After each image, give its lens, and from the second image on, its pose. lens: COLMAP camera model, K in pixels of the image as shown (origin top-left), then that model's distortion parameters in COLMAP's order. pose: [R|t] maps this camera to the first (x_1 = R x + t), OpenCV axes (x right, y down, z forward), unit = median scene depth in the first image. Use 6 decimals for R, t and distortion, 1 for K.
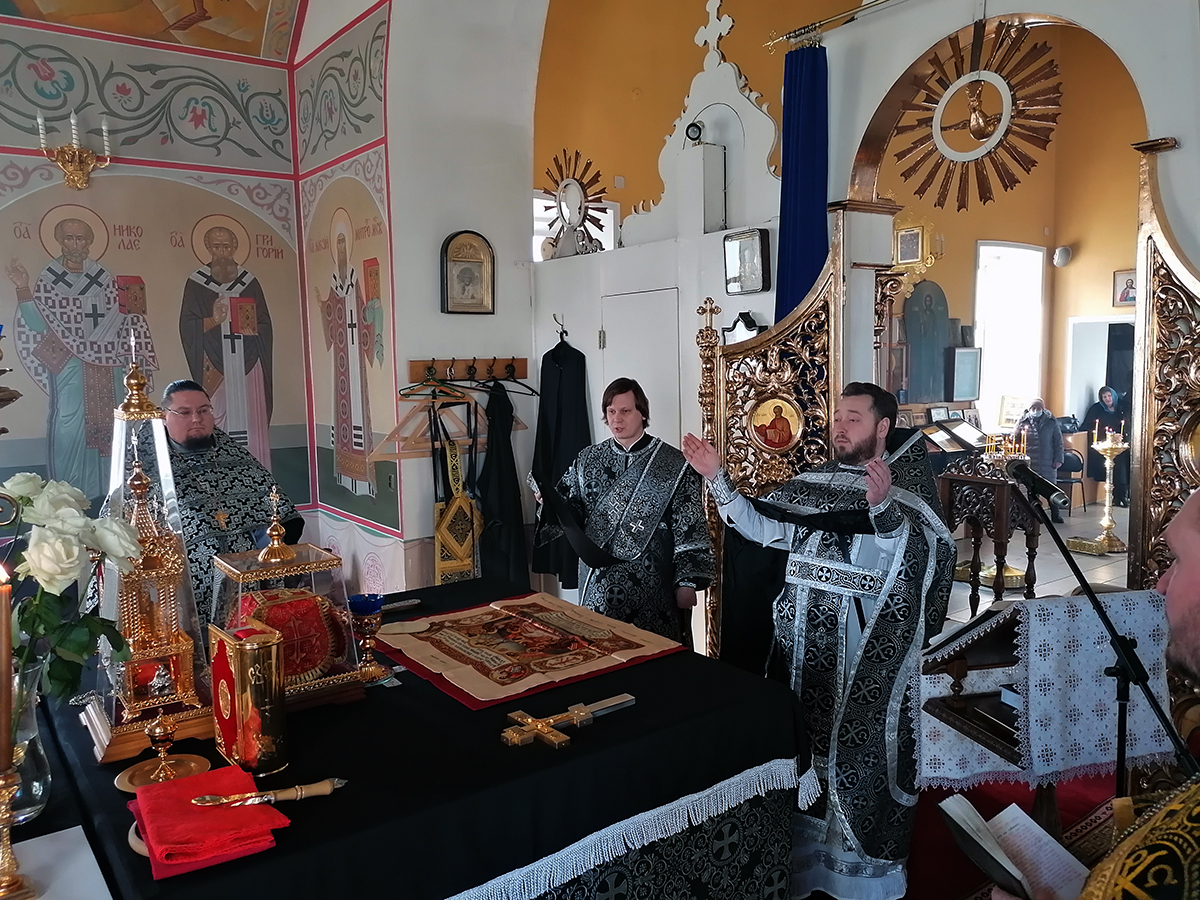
lens RADIAL K [[924.0, 0, 600.0], [0, 924.0, 450.0], [0, 0, 1]] dist [0.080759, -0.112892]
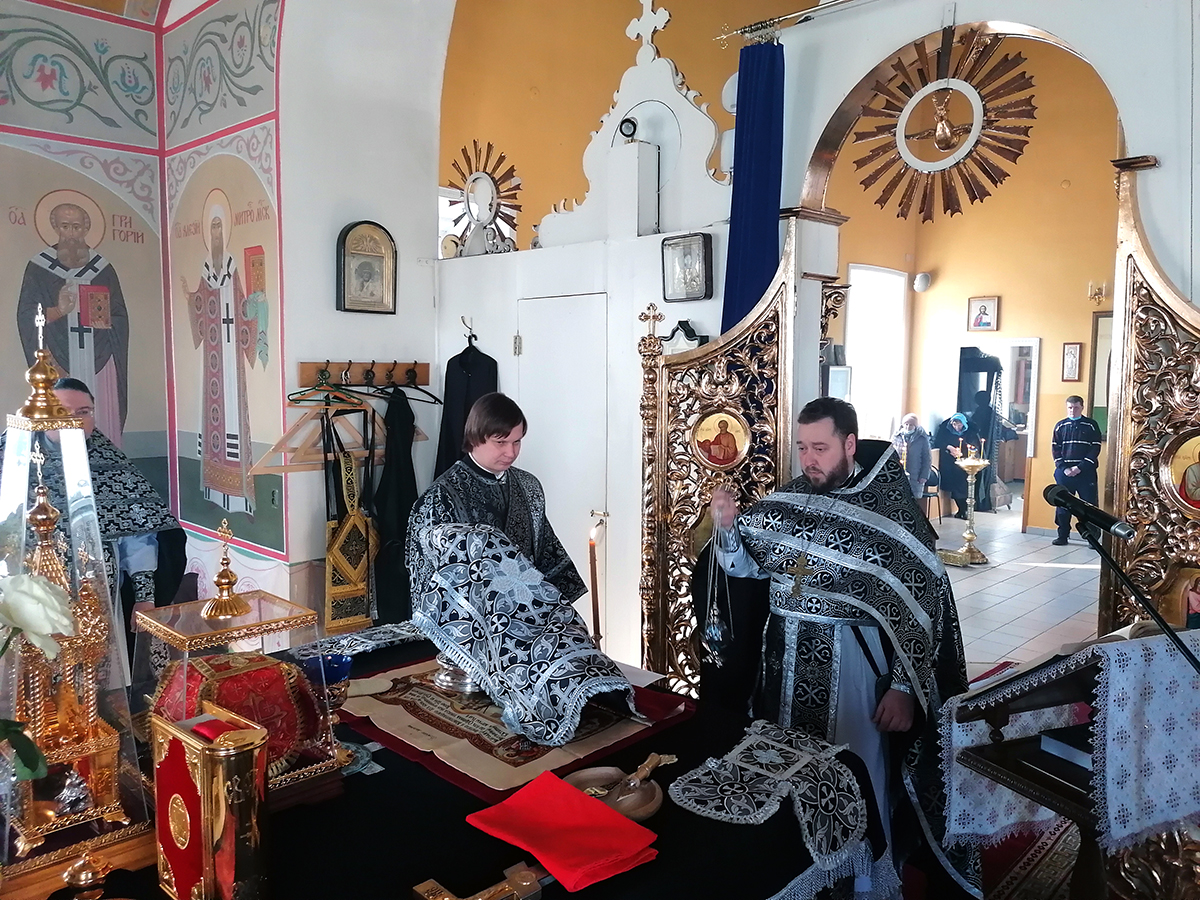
lens RADIAL K [[923.3, 0, 614.6], [0, 923.3, 446.7], [0, 0, 1]] dist [0.076057, -0.104875]
pose [[0.985811, 0.011918, 0.167435, -0.066046], [-0.009418, 0.999832, -0.015718, -0.004340], [-0.167594, 0.013918, 0.985758, 0.078824]]
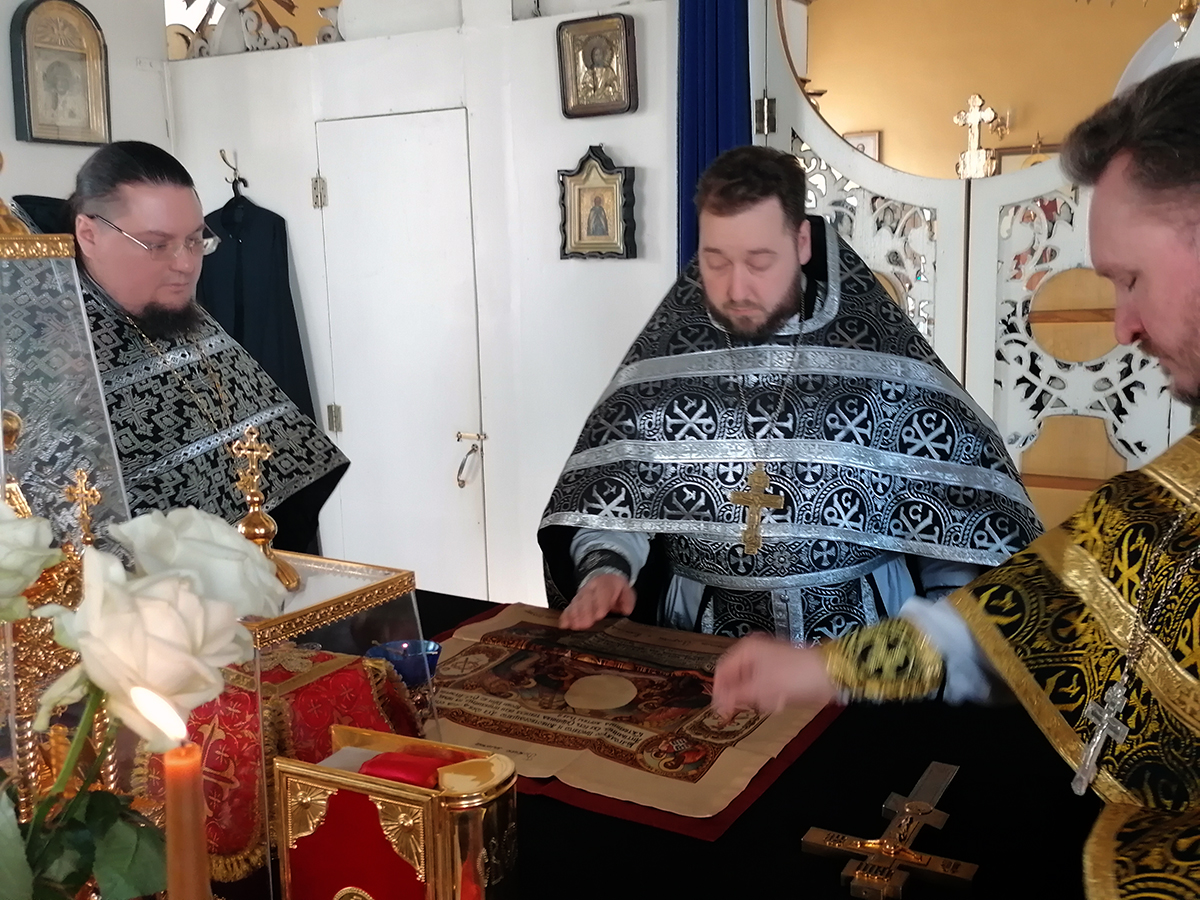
lens RADIAL K [[1263.5, 0, 600.0], [0, 1263.5, 450.0], [0, 0, 1]] dist [0.161124, -0.255650]
pose [[0.927466, -0.060509, 0.368980, -0.176244], [0.040769, 0.997301, 0.061070, 0.008911], [-0.371679, -0.041597, 0.927429, 0.154418]]
